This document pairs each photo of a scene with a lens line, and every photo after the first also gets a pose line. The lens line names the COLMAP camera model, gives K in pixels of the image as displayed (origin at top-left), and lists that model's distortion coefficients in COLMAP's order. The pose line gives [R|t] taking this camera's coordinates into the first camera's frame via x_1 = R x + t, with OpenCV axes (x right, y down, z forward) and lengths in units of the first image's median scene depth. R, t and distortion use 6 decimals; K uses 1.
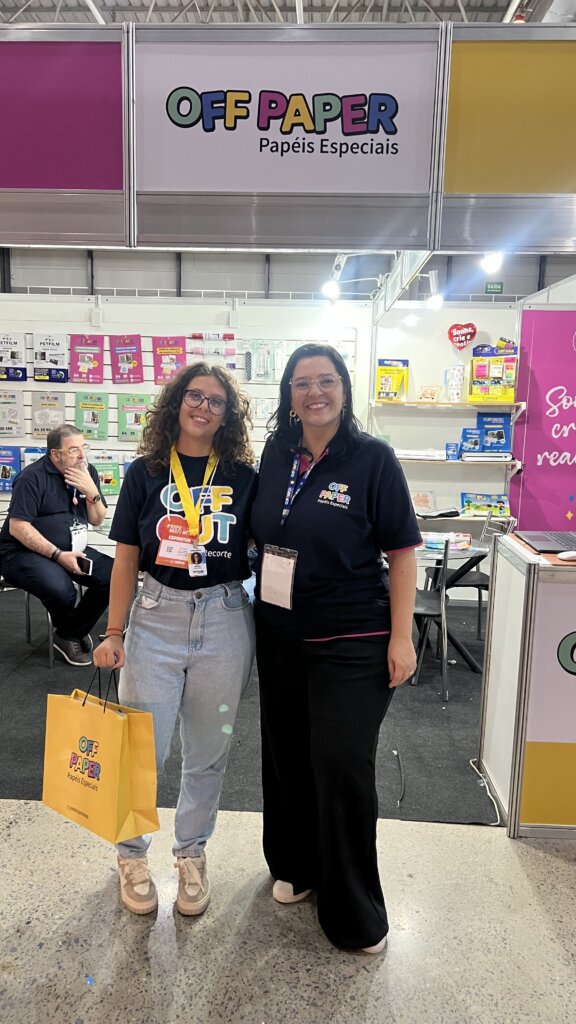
lens RADIAL K [[768.7, 0, 286.3], [0, 768.7, 516.2], [0, 0, 1]] dist [0.064546, -0.074341]
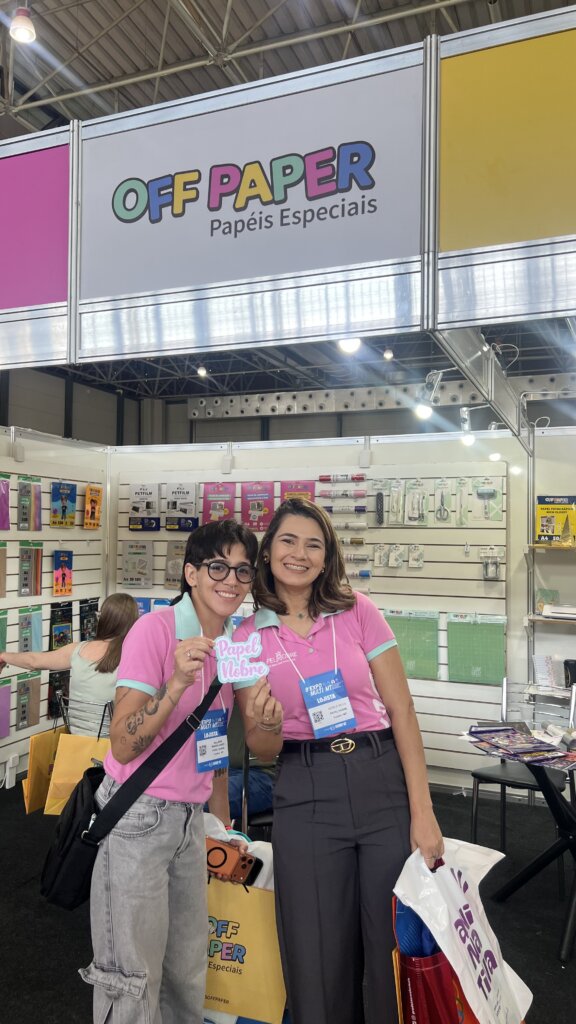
lens RADIAL K [[768.7, 0, 286.6], [0, 768.7, 518.8], [0, 0, 1]] dist [0.064546, -0.074341]
pose [[0.945044, -0.023081, -0.326129, 0.137186], [-0.039961, 0.981872, -0.185287, -0.016988], [0.324493, 0.188137, 0.926989, 0.156898]]
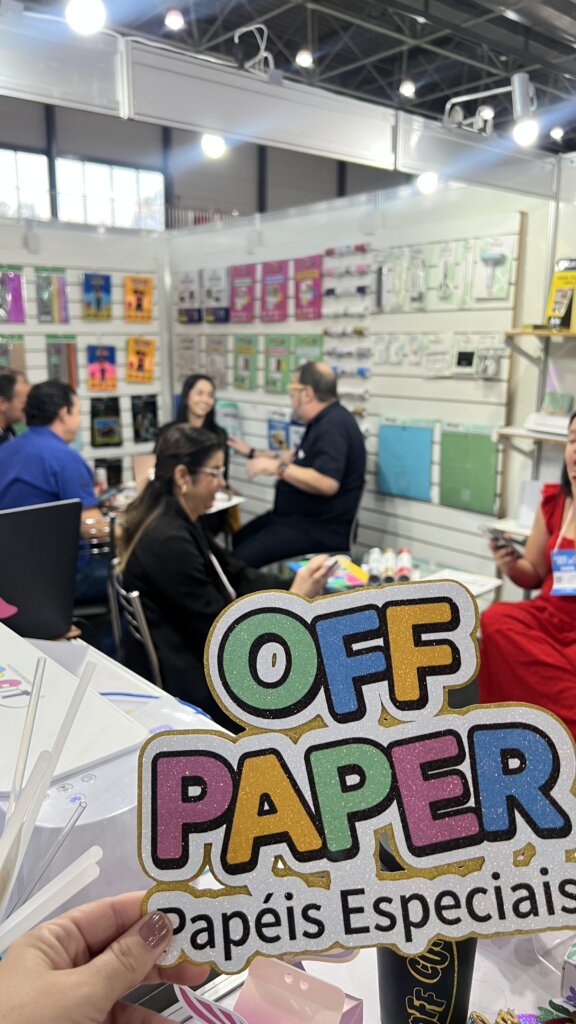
lens RADIAL K [[768.7, 0, 287.3], [0, 768.7, 520.3], [0, 0, 1]] dist [0.064546, -0.074341]
pose [[0.689029, 0.142682, -0.710550, 0.428766], [-0.097121, 0.989764, 0.104571, -0.051491], [0.718197, -0.003043, 0.695833, 0.454956]]
